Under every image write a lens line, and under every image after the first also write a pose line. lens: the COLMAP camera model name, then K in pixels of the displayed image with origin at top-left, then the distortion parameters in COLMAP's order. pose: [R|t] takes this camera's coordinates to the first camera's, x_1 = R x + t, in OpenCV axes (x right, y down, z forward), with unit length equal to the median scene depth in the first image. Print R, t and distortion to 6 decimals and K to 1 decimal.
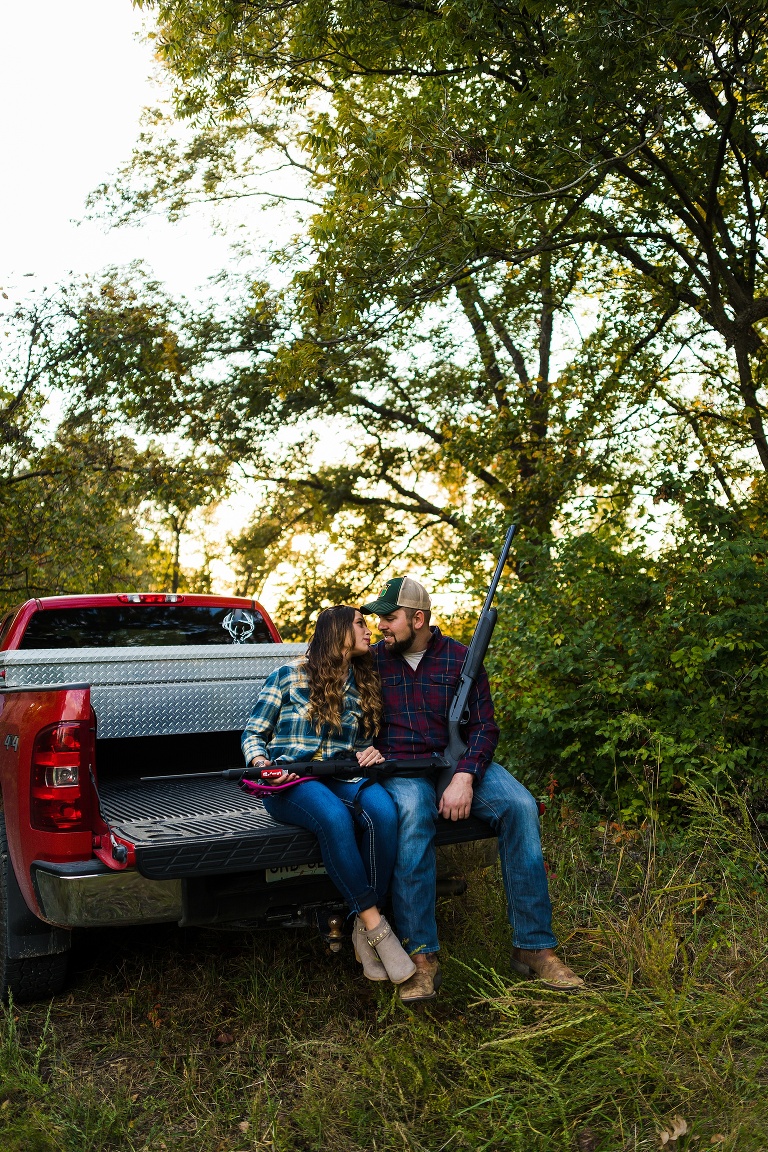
lens RADIAL K [[983.4, 0, 384.0], [0, 983.4, 576.0], [0, 0, 1]] dist [-0.027049, 0.003628]
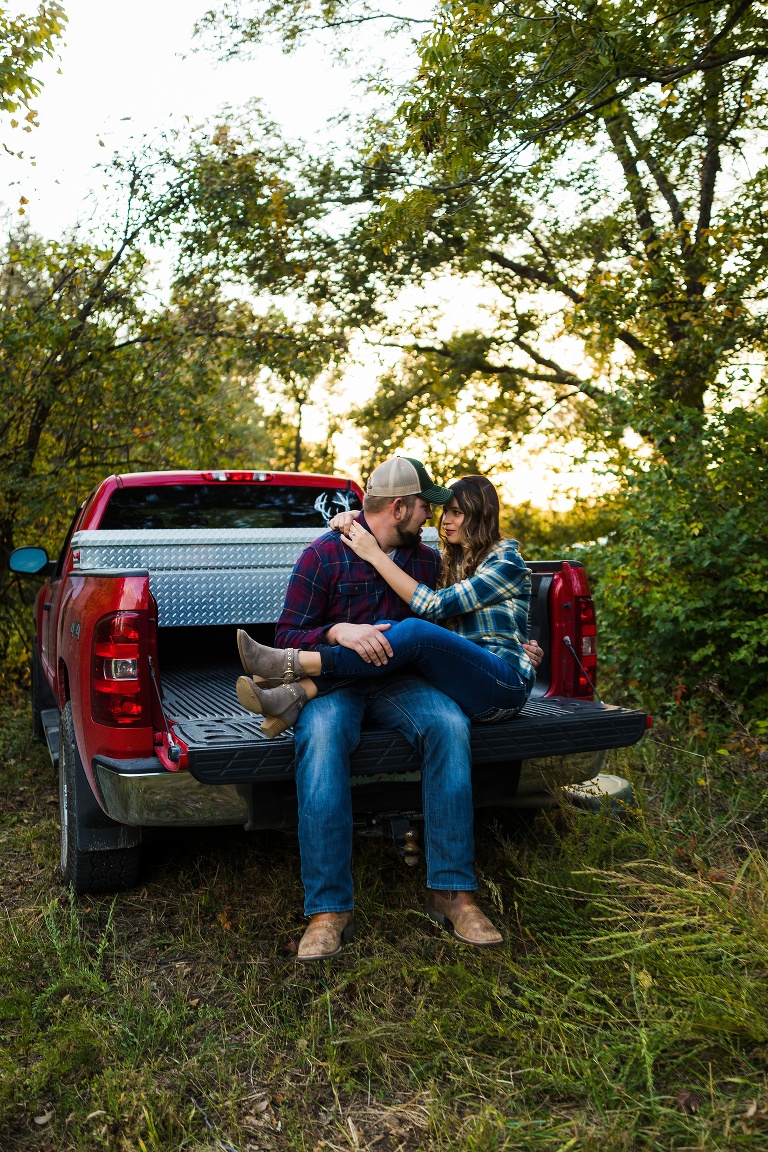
lens RADIAL K [[1045.9, 0, 384.0], [0, 1045.9, 576.0], [0, 0, 1]] dist [-0.009430, 0.007486]
pose [[0.990833, 0.026521, -0.132463, 0.015674], [-0.010669, 0.992840, 0.118978, -0.001549], [0.134670, -0.116474, 0.984021, 0.018666]]
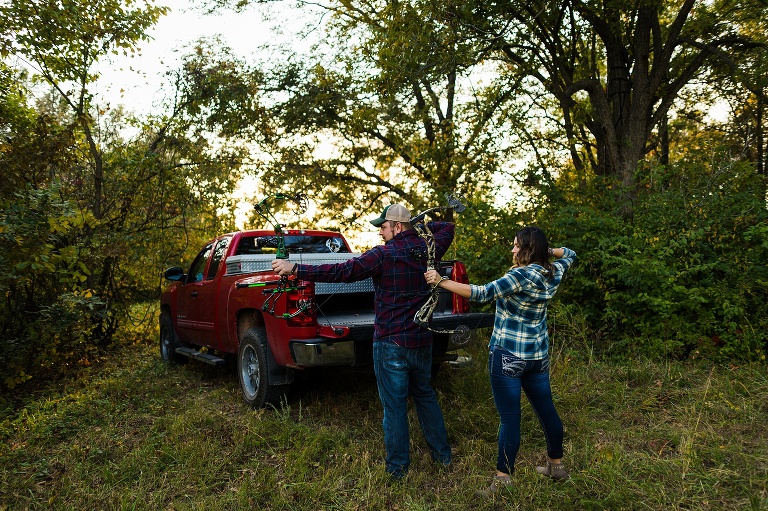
lens RADIAL K [[617.9, 0, 384.0], [0, 617.9, 255.5], [0, 0, 1]] dist [-0.002024, 0.005553]
pose [[0.995861, 0.002665, 0.090855, -0.080438], [-0.007592, 0.998516, 0.053934, -0.000419], [-0.090577, -0.054401, 0.994403, -0.152154]]
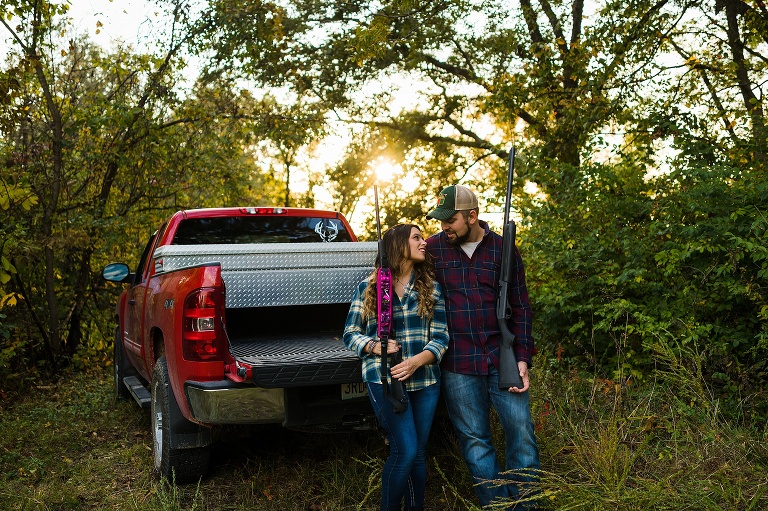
lens RADIAL K [[796.2, 0, 384.0], [0, 796.2, 255.5], [0, 0, 1]] dist [-0.012907, 0.002586]
pose [[0.995976, 0.003850, -0.089537, 0.015566], [0.002408, 0.997566, 0.069686, 0.003032], [0.089587, -0.069621, 0.993543, -0.052465]]
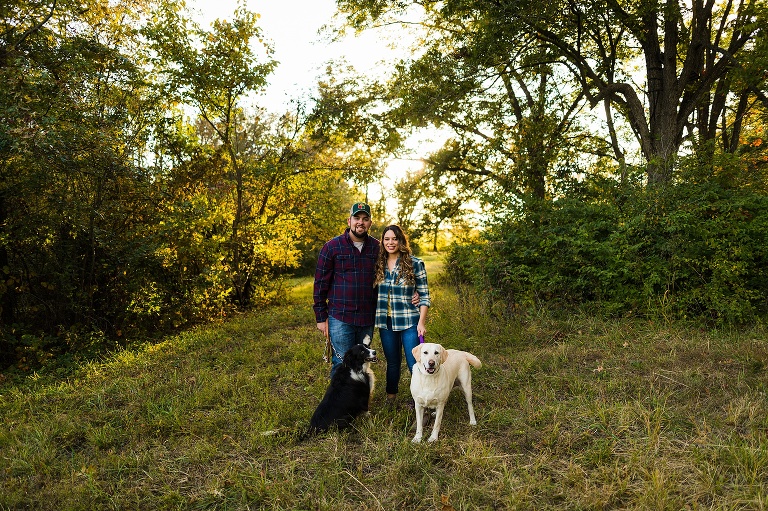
lens RADIAL K [[617.9, 0, 384.0], [0, 617.9, 255.5], [0, 0, 1]] dist [-0.002024, 0.005553]
pose [[0.981588, -0.006700, -0.190891, 0.111504], [0.023397, 0.996076, 0.085350, -0.020287], [0.189570, -0.088244, 0.977894, -0.396700]]
